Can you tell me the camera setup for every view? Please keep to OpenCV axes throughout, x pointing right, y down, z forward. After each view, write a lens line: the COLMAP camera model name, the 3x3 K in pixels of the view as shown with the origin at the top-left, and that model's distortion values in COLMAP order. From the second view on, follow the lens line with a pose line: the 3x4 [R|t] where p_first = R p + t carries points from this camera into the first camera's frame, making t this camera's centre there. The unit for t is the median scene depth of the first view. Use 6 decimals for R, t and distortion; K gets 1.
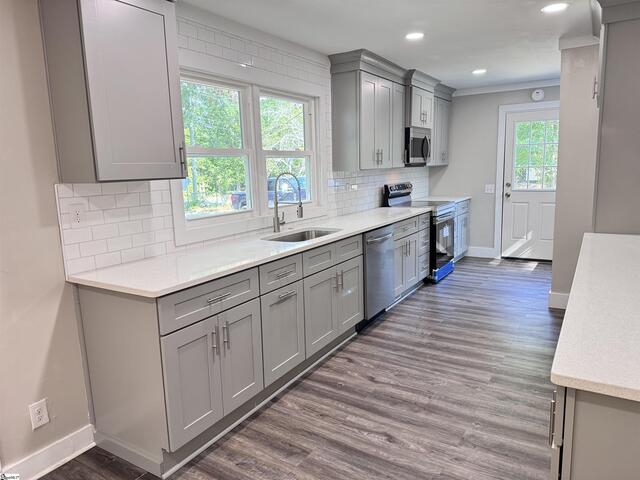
lens RADIAL K [[460.0, 0, 306.9], [0, 460.0, 241.2], [0, 0, 1]] dist [0.038626, -0.030218]
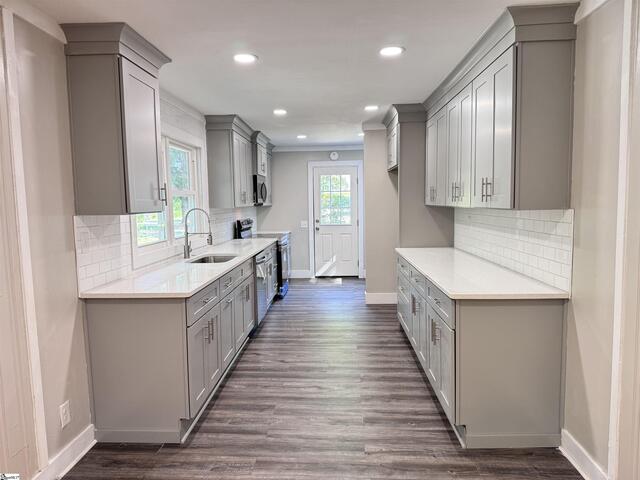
lens RADIAL K [[460.0, 0, 316.5], [0, 460.0, 240.8], [0, 0, 1]] dist [0.038626, -0.030218]
pose [[0.868687, -0.025912, 0.494683, -0.388763], [0.069175, 0.995191, -0.069346, 0.044594], [-0.490507, 0.094460, 0.866303, -0.221588]]
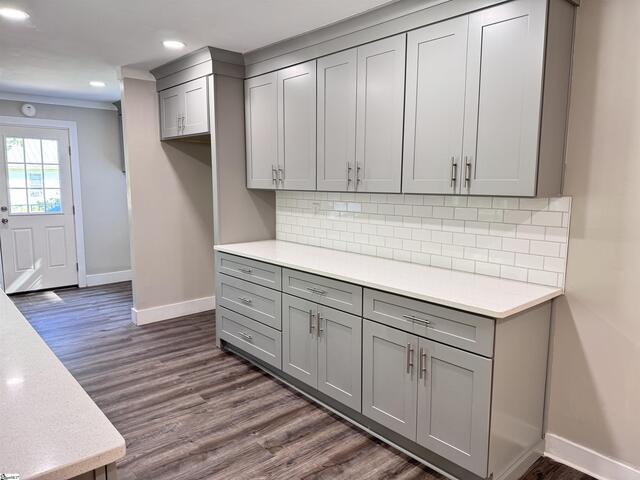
lens RADIAL K [[460.0, 0, 330.8], [0, 460.0, 235.3], [0, 0, 1]] dist [0.038626, -0.030218]
pose [[0.266102, -0.084350, 0.960247, -0.414523], [0.140896, 0.988869, 0.047819, -0.054922], [-0.953592, 0.122570, 0.275024, 0.365989]]
